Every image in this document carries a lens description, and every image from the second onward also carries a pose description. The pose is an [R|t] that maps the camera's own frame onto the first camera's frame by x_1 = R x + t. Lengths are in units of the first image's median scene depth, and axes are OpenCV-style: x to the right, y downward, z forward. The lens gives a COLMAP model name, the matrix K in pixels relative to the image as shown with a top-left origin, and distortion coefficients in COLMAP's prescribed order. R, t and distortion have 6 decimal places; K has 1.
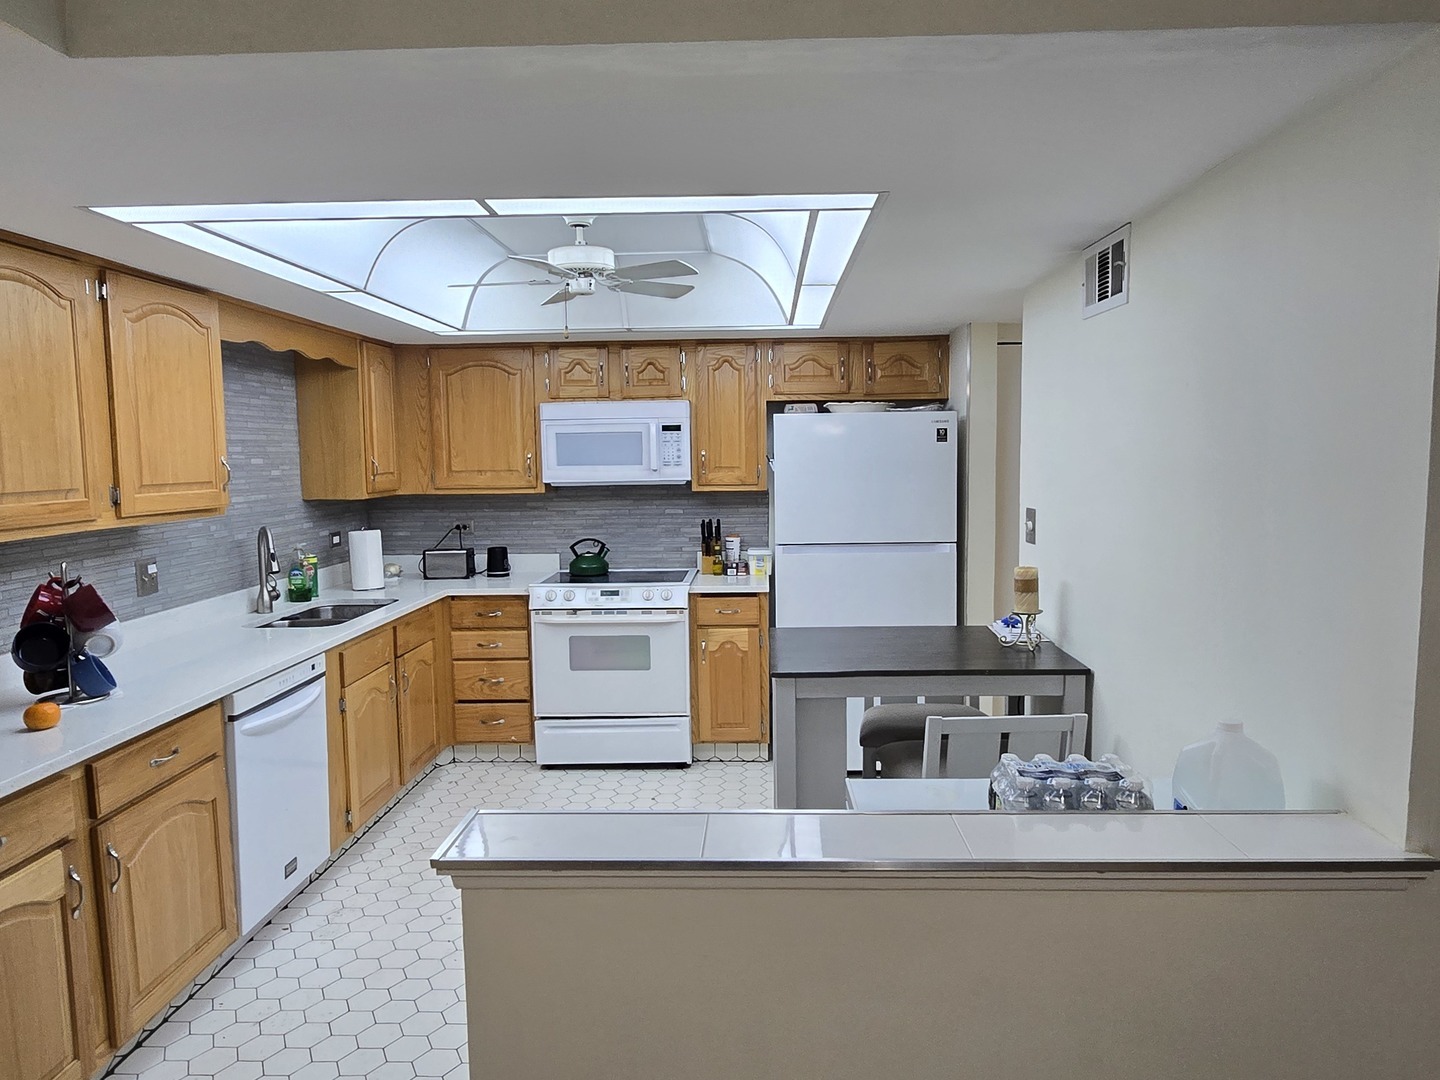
lens RADIAL K [[964.5, 0, 746.4], [0, 964.5, 543.1], [0, 0, 1]] dist [-0.000948, 0.008644]
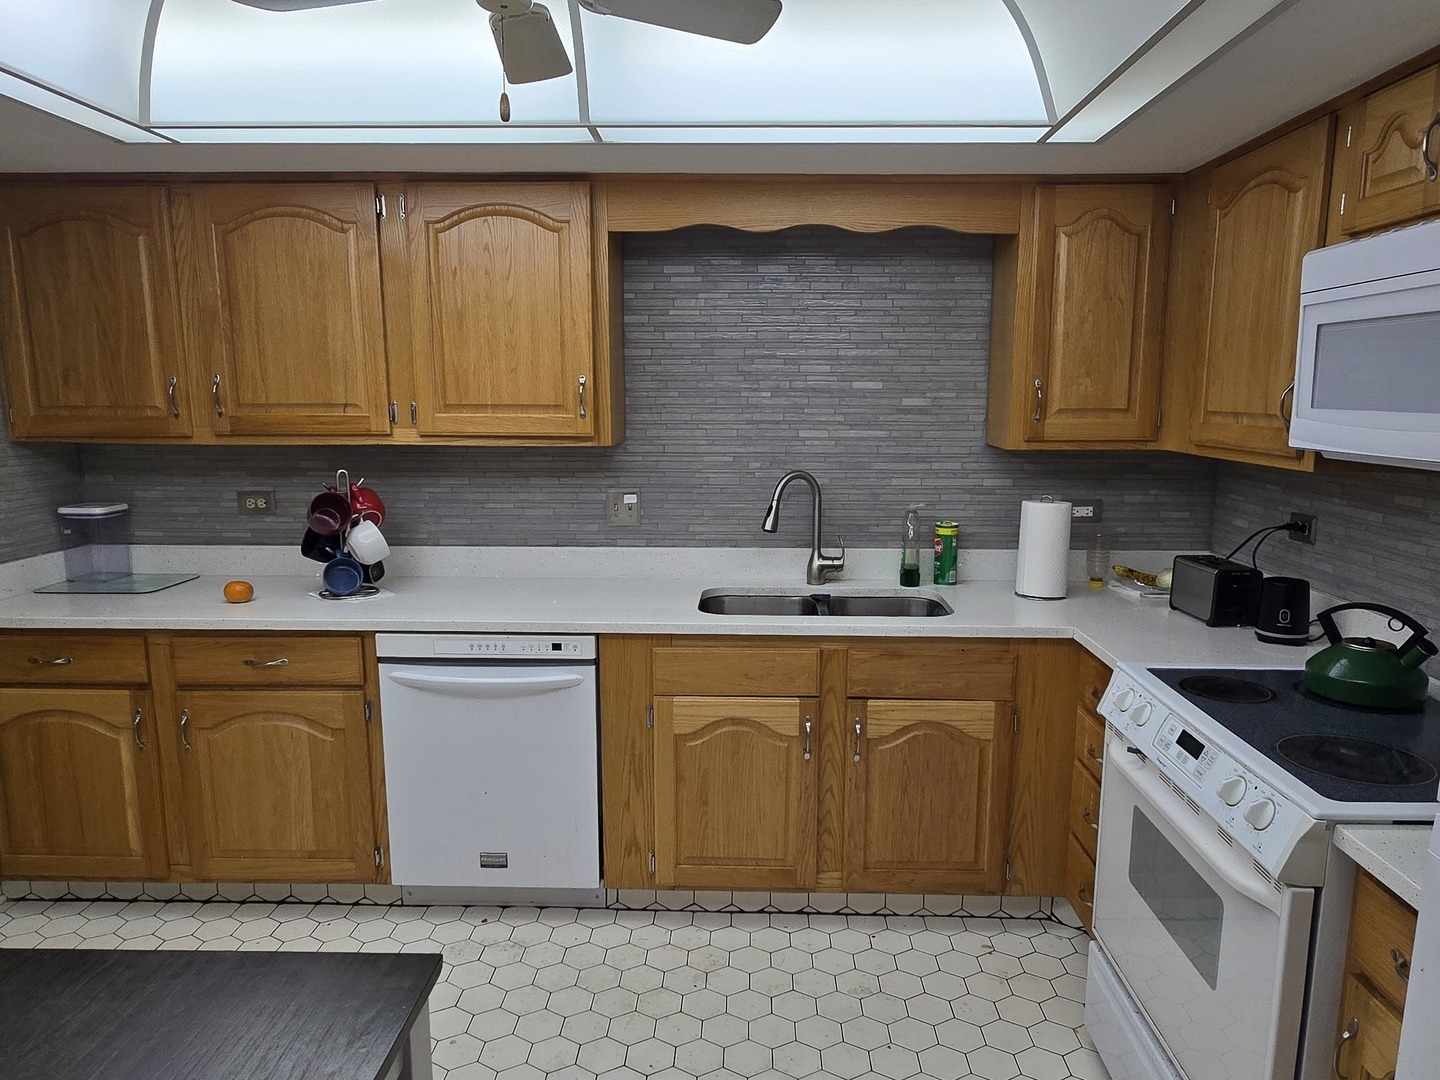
lens RADIAL K [[964.5, 0, 746.4], [0, 964.5, 543.1], [0, 0, 1]] dist [-0.000948, 0.008644]
pose [[-0.000477, 0.171631, -0.985161, 0.291450], [-0.099626, 0.980252, 0.170824, -0.097764], [0.995025, 0.098229, 0.016632, 1.065342]]
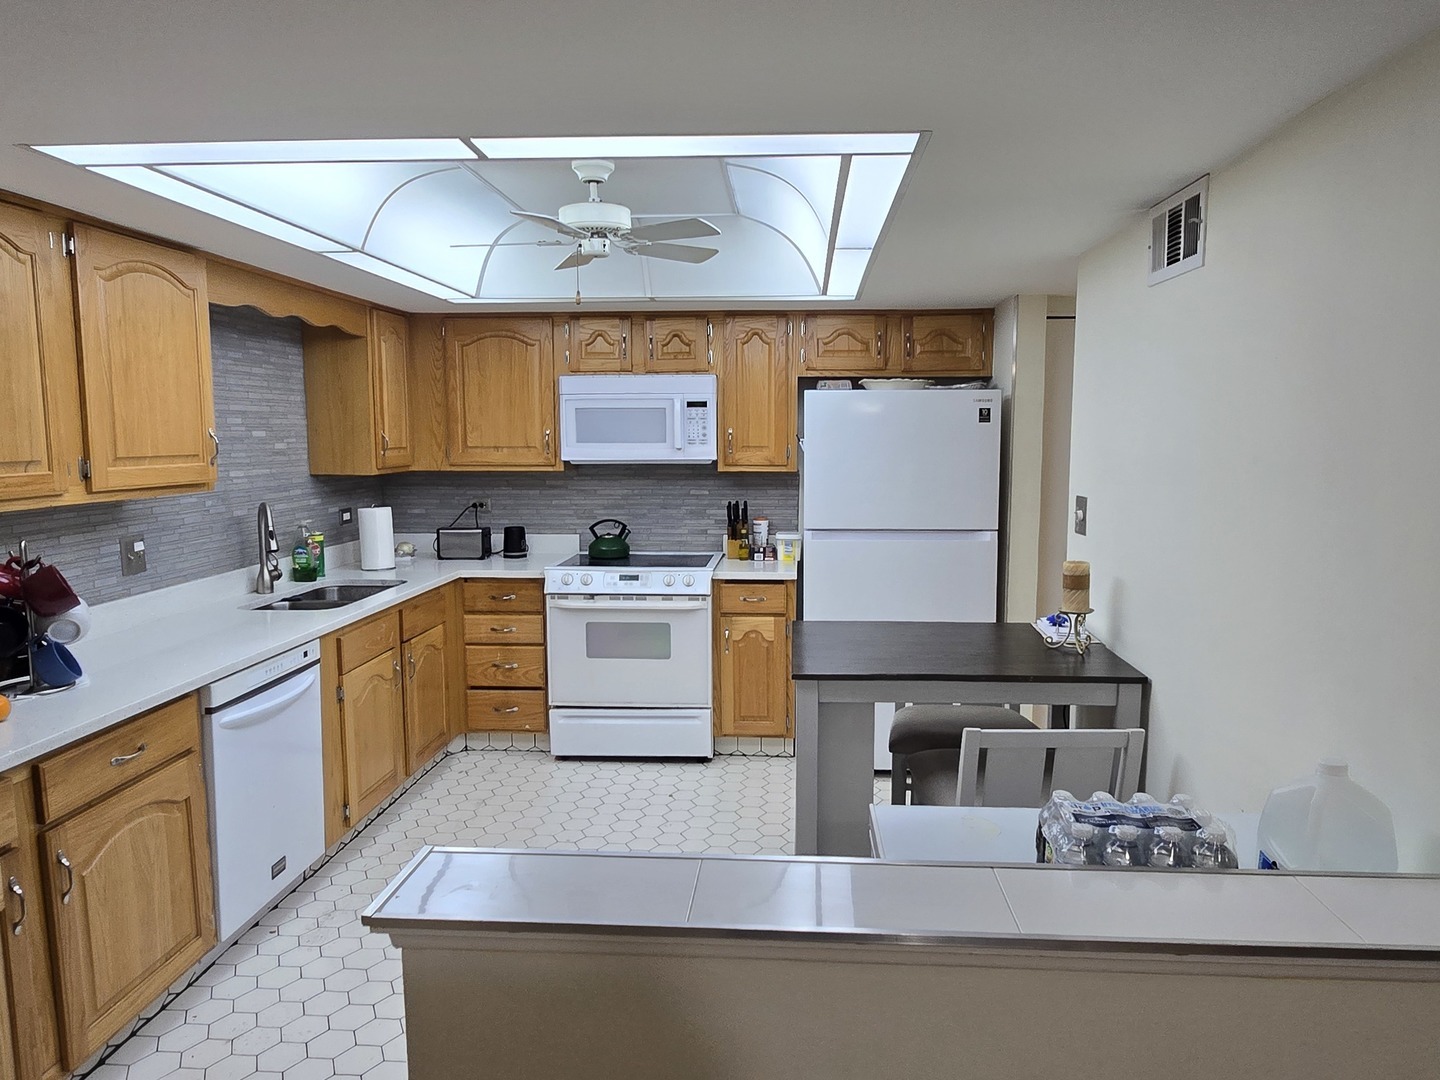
lens RADIAL K [[964.5, 0, 746.4], [0, 964.5, 543.1], [0, 0, 1]] dist [-0.000948, 0.008644]
pose [[0.999171, 0.016994, -0.036990, 0.011979], [-0.016187, 0.999627, 0.022011, -0.006853], [0.037350, -0.021394, 0.999073, 0.076556]]
